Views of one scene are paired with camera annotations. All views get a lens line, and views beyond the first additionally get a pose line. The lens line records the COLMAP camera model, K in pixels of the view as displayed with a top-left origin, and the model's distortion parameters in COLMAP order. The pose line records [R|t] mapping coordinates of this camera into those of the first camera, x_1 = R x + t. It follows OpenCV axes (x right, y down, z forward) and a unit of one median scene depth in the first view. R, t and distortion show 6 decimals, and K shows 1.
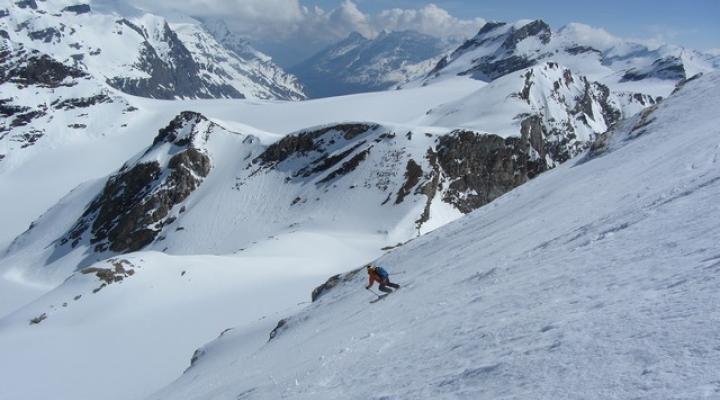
lens RADIAL K [[589.3, 0, 360.0], [0, 589.3, 200.0], [0, 0, 1]] dist [-0.034595, 0.000509]
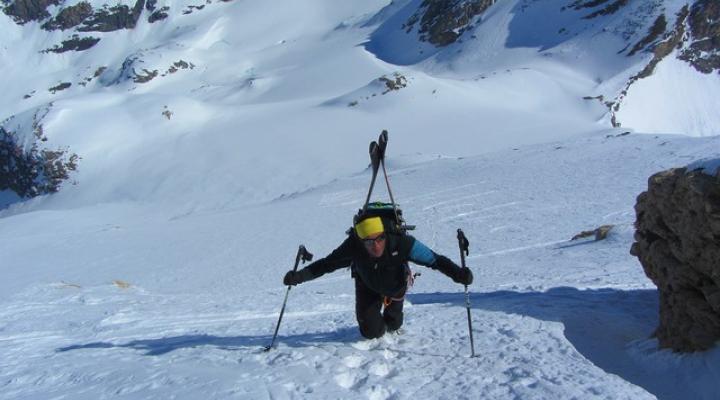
lens RADIAL K [[589.3, 0, 360.0], [0, 589.3, 200.0], [0, 0, 1]] dist [-0.034595, 0.000509]
pose [[0.799936, 0.309692, -0.513997, 0.273453], [-0.059740, 0.893383, 0.445306, -0.189981], [0.597104, -0.325510, 0.733151, -0.231550]]
